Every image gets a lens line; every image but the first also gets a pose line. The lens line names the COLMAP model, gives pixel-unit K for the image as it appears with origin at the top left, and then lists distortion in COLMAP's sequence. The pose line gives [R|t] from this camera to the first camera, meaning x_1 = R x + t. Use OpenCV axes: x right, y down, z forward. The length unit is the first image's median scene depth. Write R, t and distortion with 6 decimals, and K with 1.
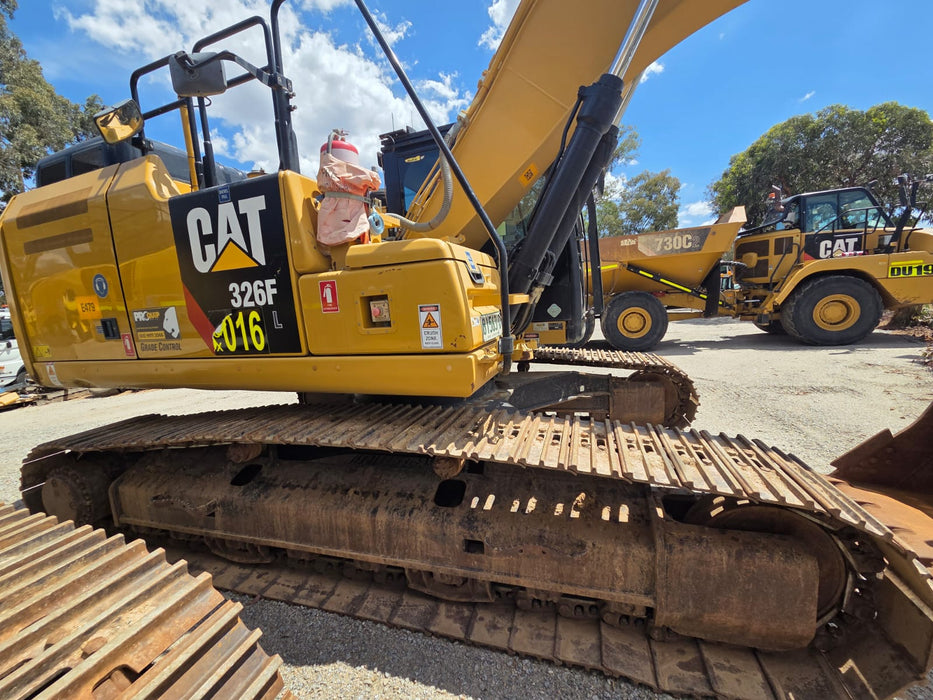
lens RADIAL K [[379.4, 0, 465.3], [0, 379.4, 352.7], [0, 0, 1]] dist [0.008535, -0.003444]
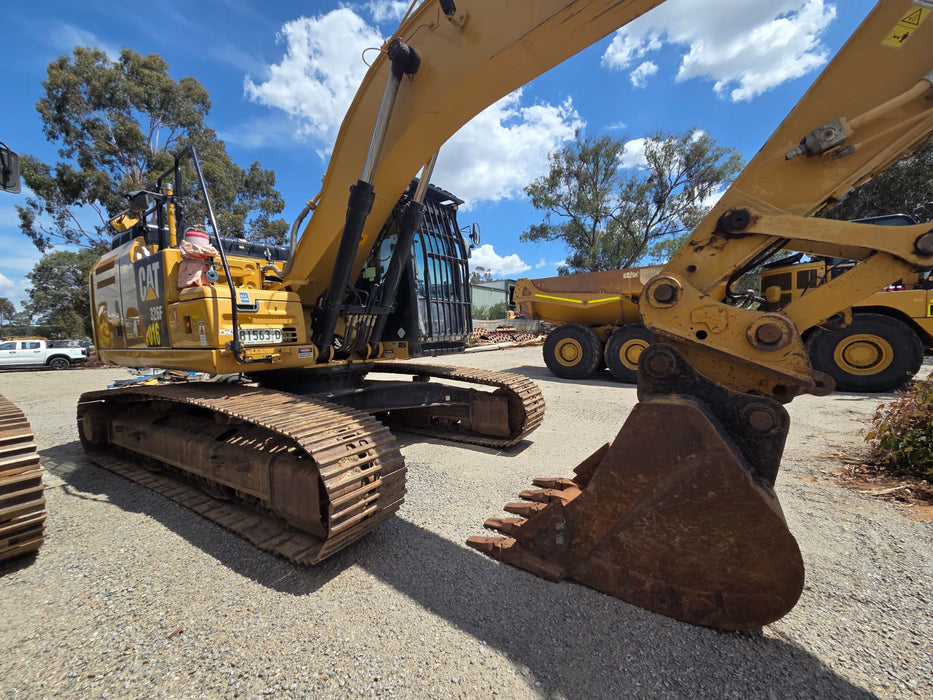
lens RADIAL K [[379.4, 0, 465.3], [0, 379.4, 352.7], [0, 0, 1]] dist [0.008535, -0.003444]
pose [[0.964614, 0.052708, -0.258346, 1.428518], [-0.070409, 0.995727, -0.059746, 0.037788], [0.254093, 0.075821, 0.964203, -0.385573]]
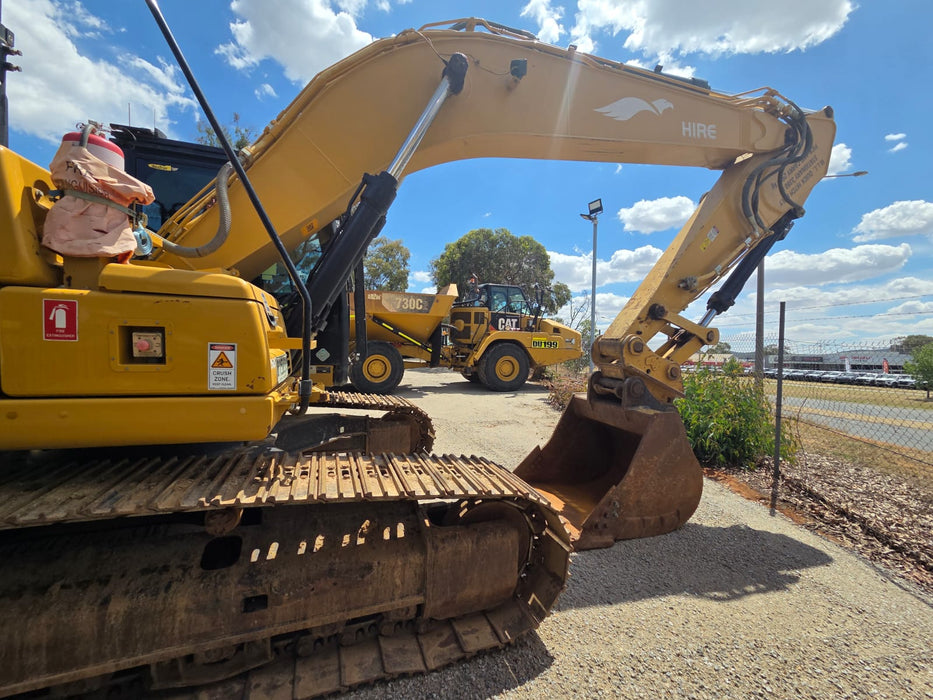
lens RADIAL K [[378.5, 0, 464.3], [0, 378.5, 351.2], [0, 0, 1]] dist [0.000826, 0.000832]
pose [[0.785578, 0.075633, 0.614122, -0.178579], [-0.002664, 0.992906, -0.118875, 0.003622], [-0.618756, 0.091749, 0.780207, -0.094255]]
